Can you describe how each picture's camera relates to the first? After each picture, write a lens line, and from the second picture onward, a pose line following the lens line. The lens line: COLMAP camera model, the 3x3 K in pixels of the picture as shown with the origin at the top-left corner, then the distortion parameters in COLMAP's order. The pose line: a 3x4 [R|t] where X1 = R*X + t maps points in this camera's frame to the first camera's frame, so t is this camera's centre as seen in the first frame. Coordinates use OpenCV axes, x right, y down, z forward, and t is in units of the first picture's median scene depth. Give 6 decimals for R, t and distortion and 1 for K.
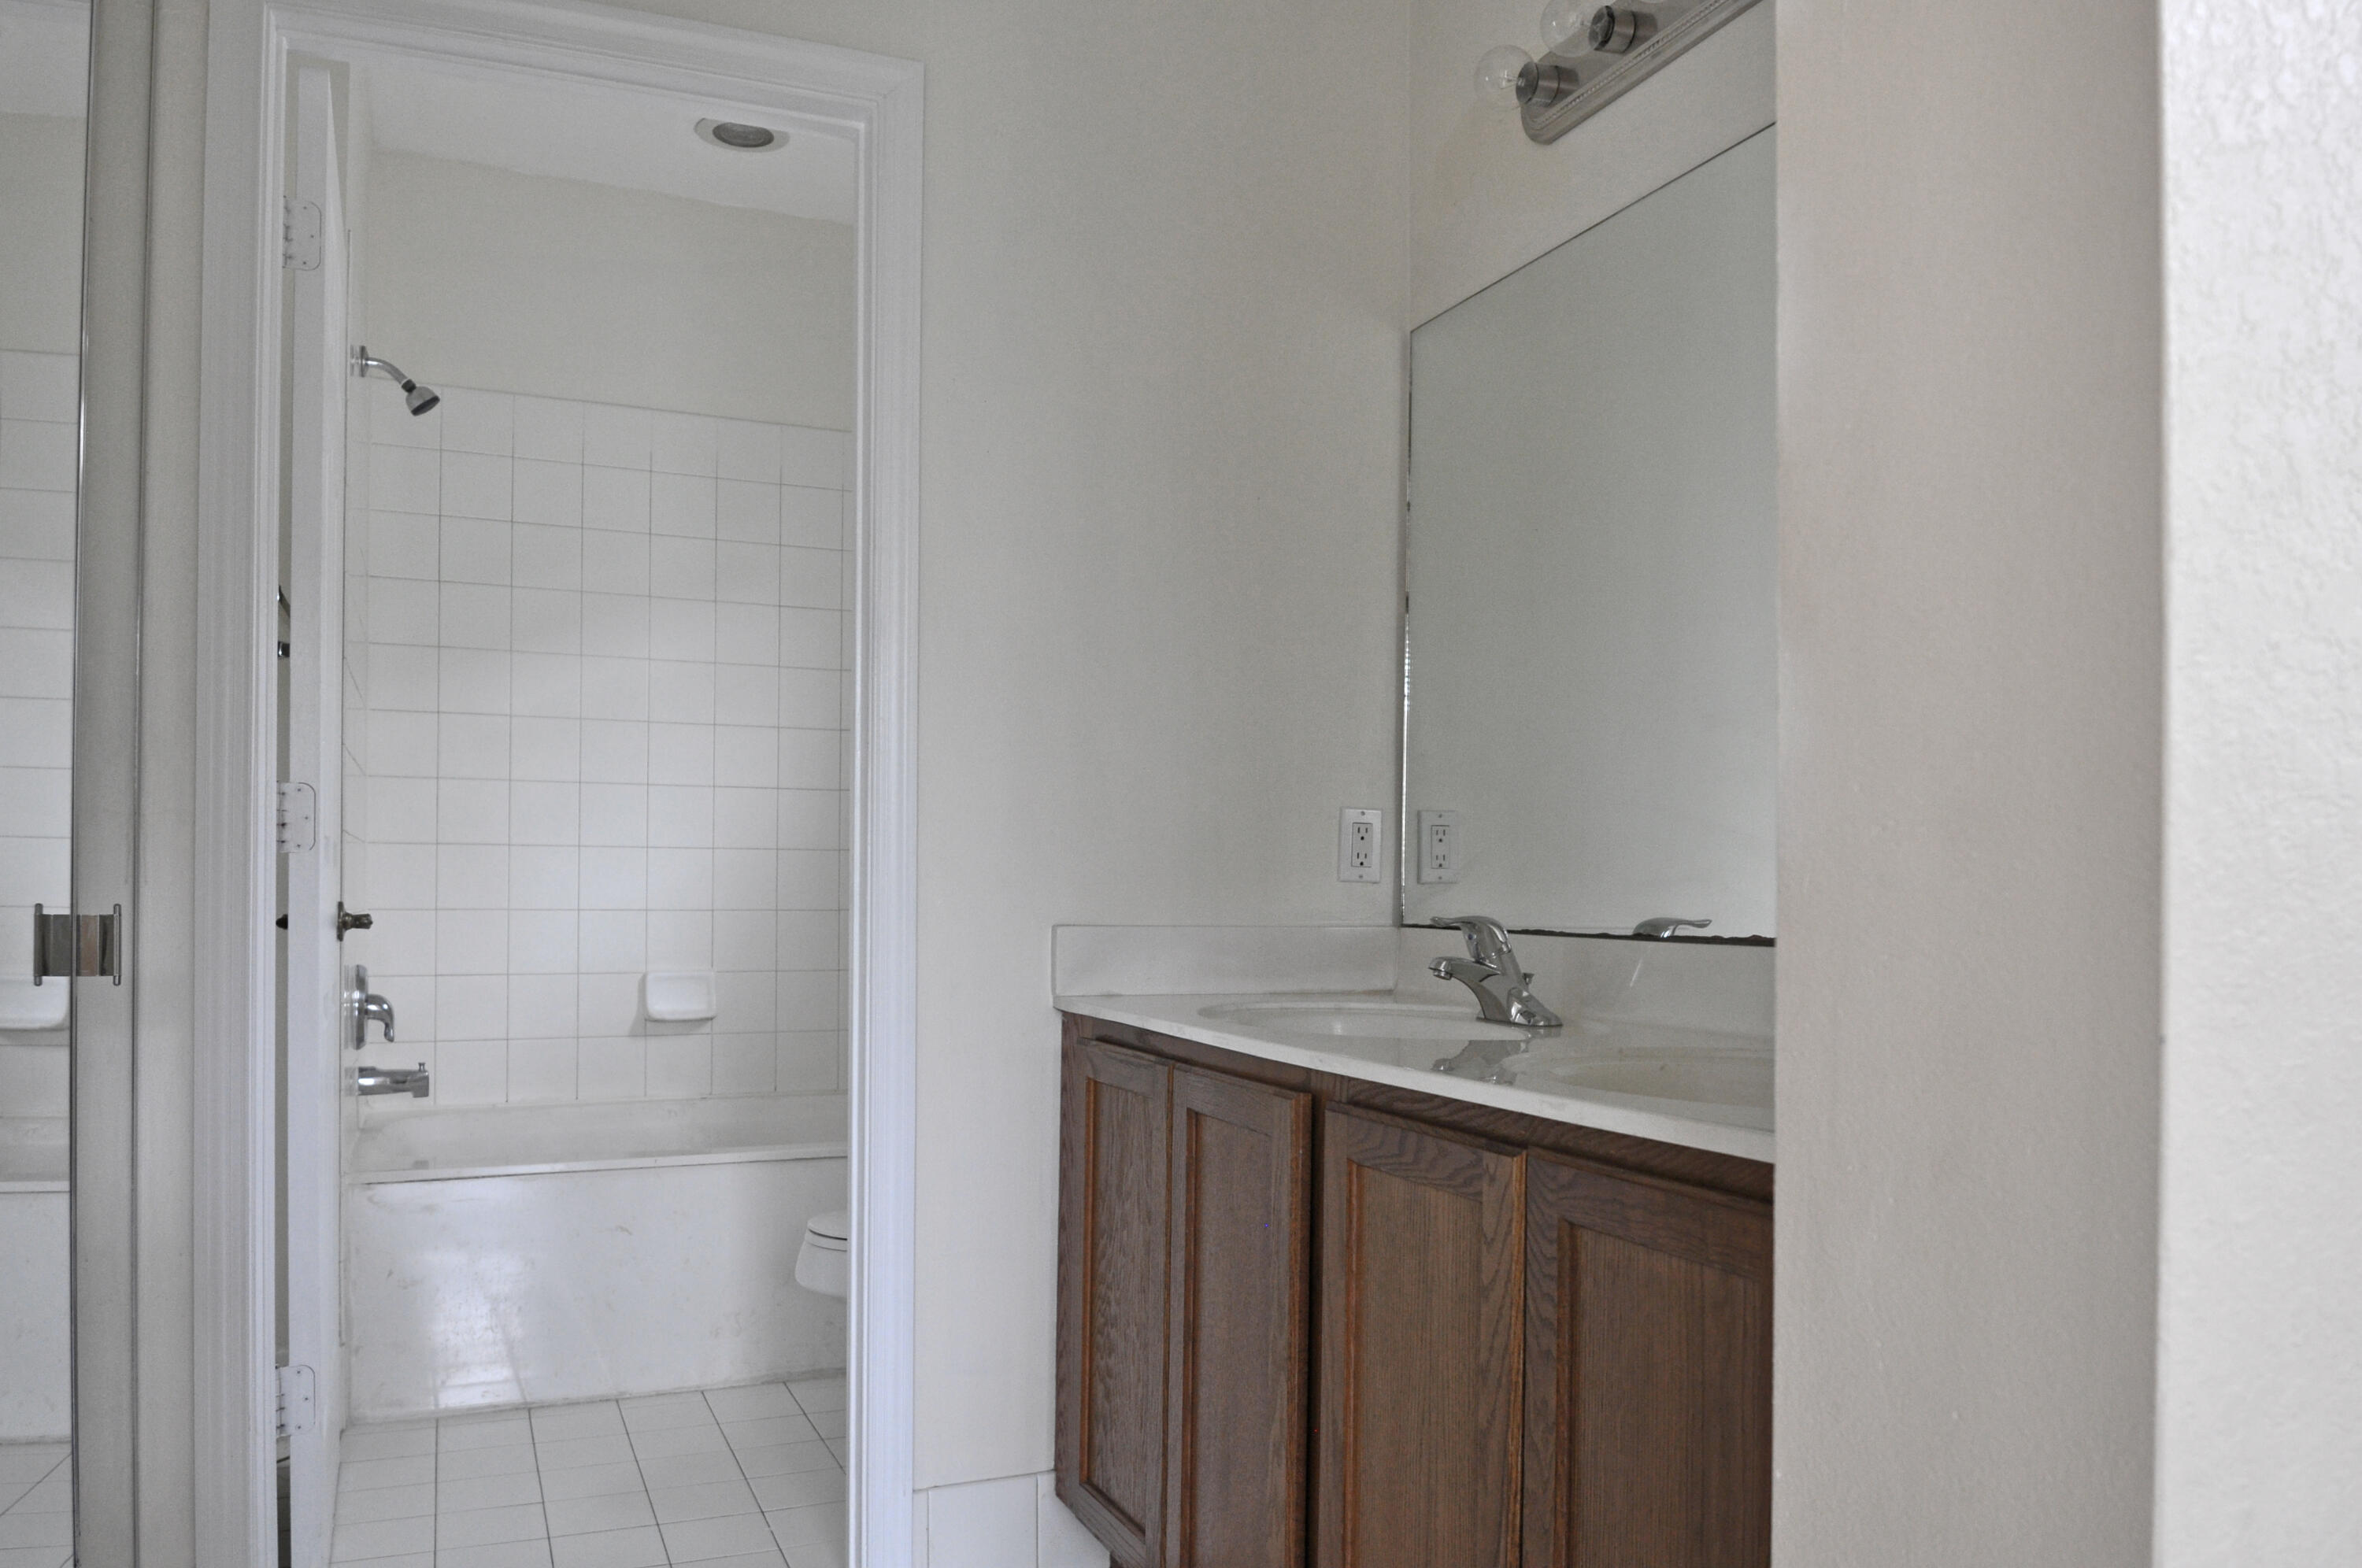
lens RADIAL K [[1669.0, 0, 1180.2], [0, 1669.0, 785.5], [0, 0, 1]] dist [0.007225, -0.043650]
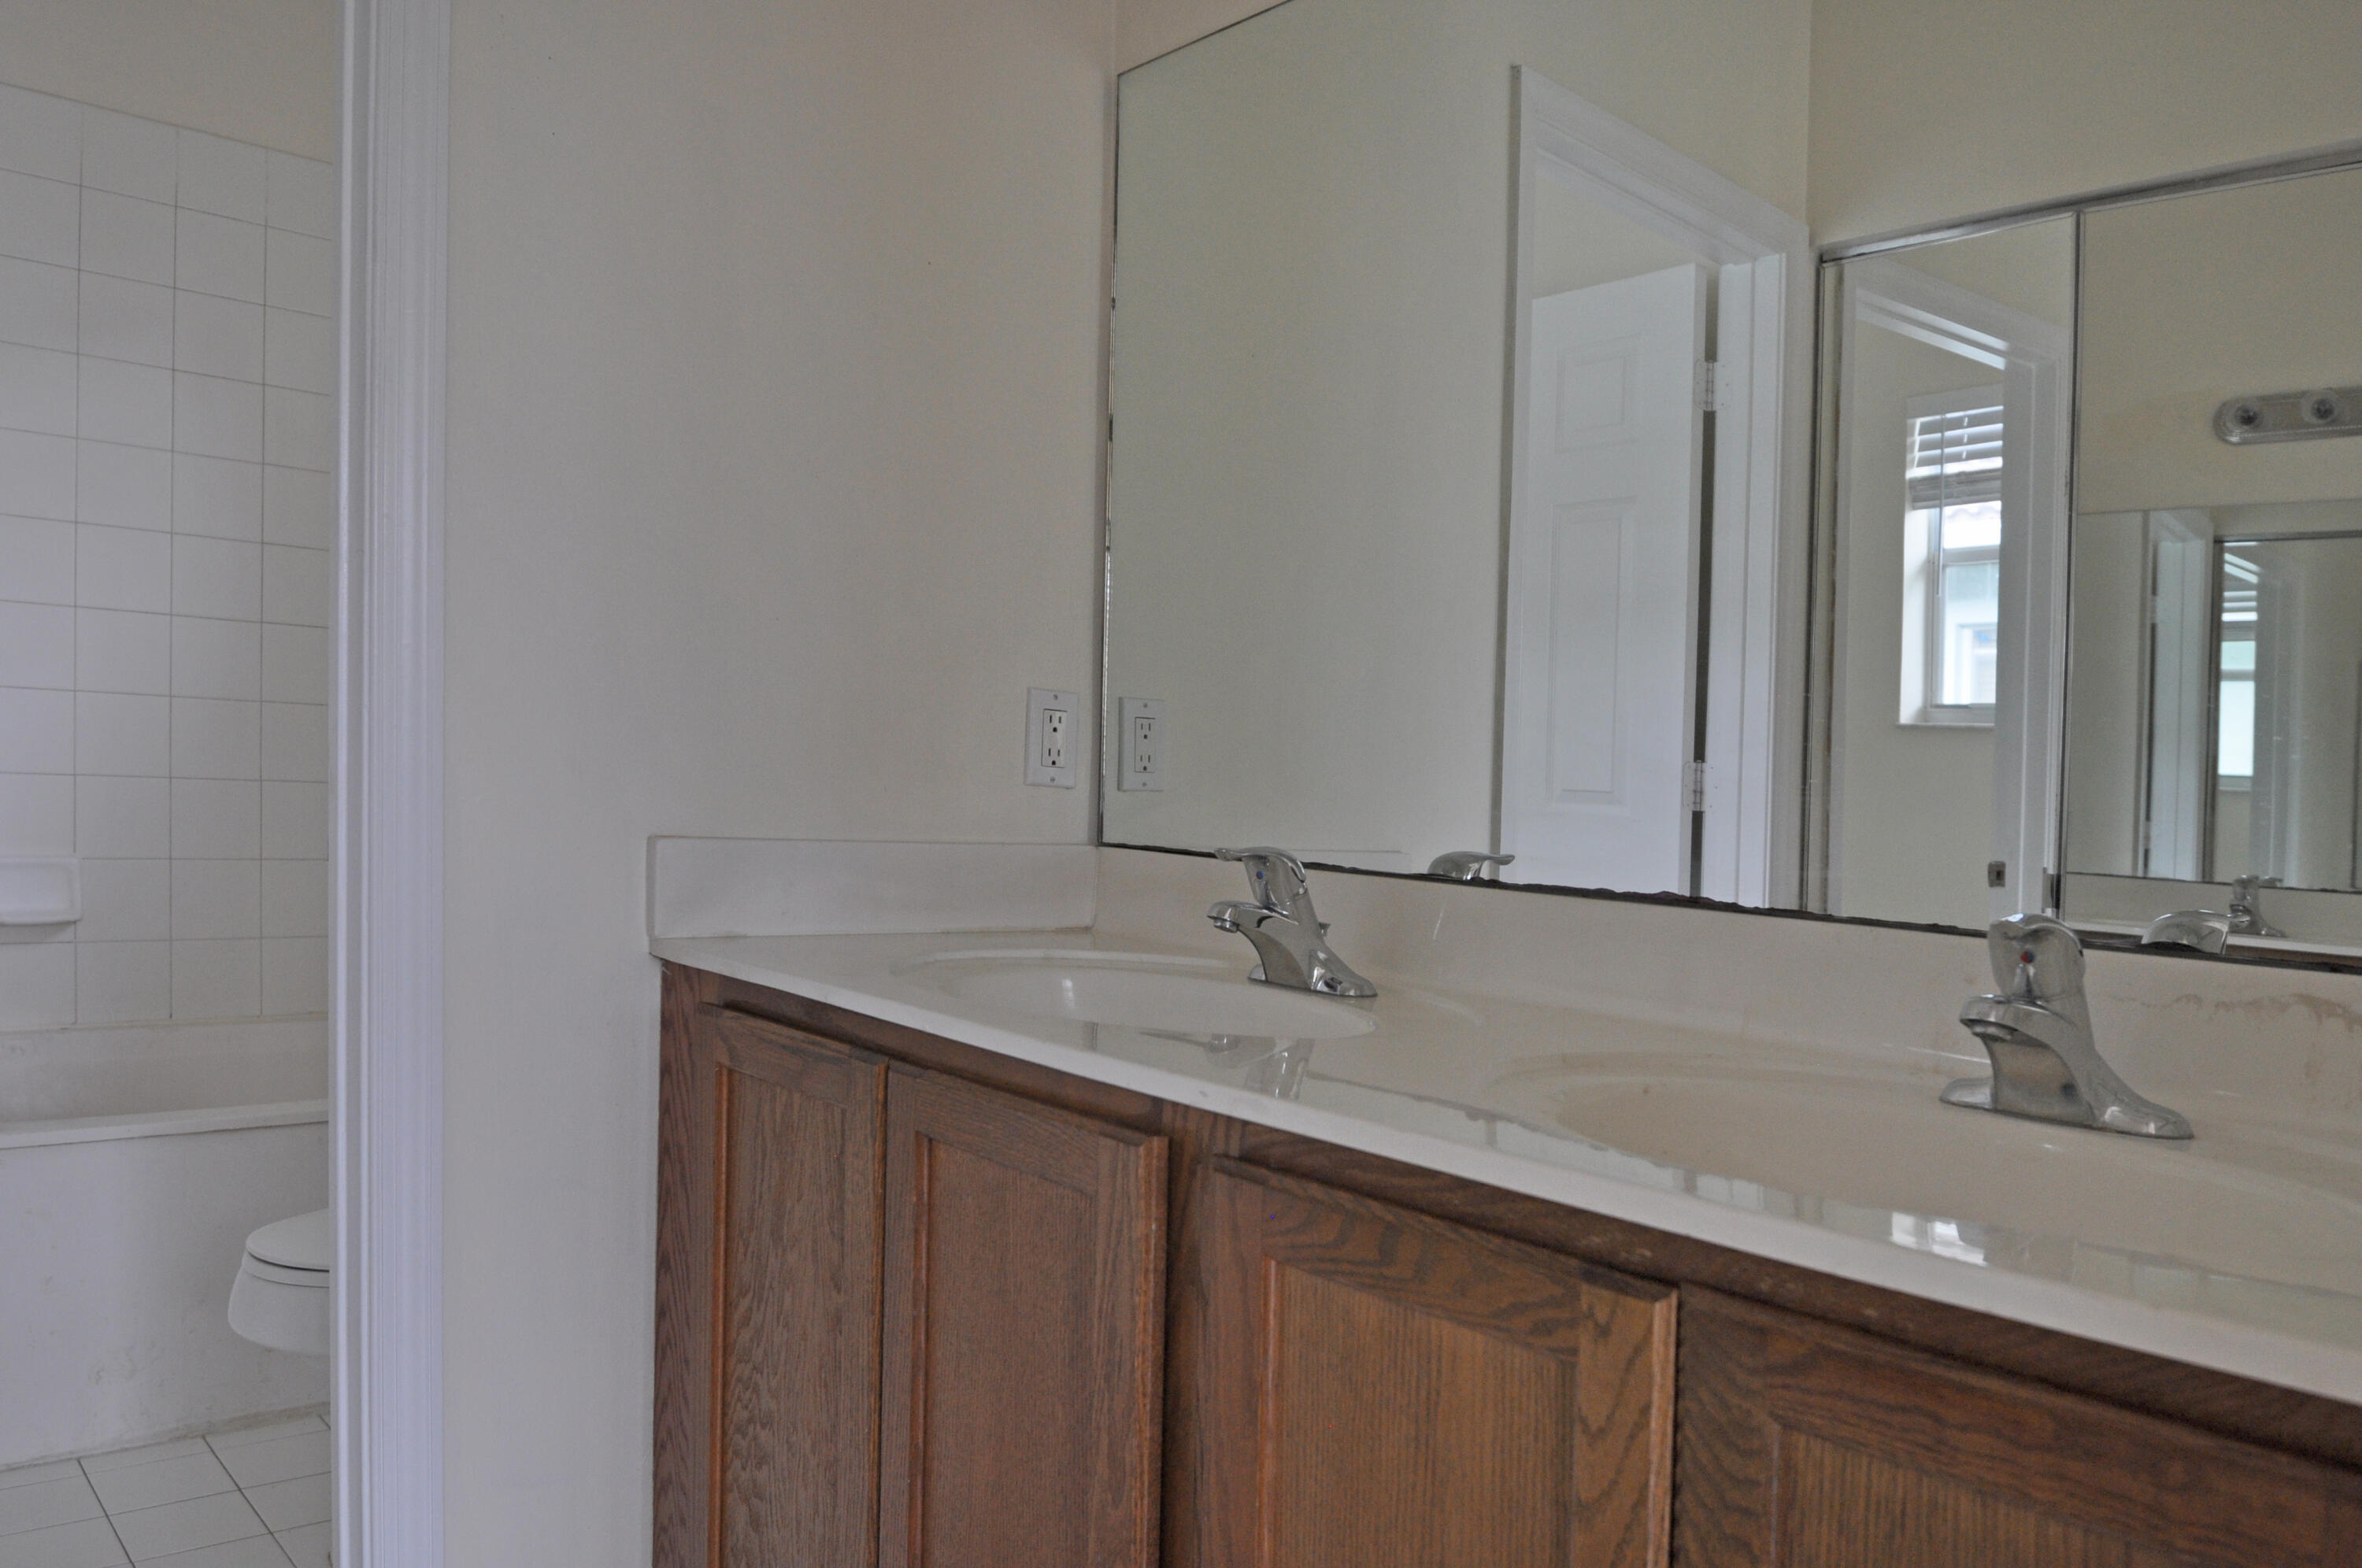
lens RADIAL K [[1723.9, 0, 1203.0], [0, 1723.9, 843.2], [0, 0, 1]] dist [-0.015655, -0.021052]
pose [[0.948792, 0.027337, 0.314717, -0.095226], [-0.060757, 0.993440, 0.096876, 0.003241], [-0.310004, -0.111036, 0.944229, 0.286560]]
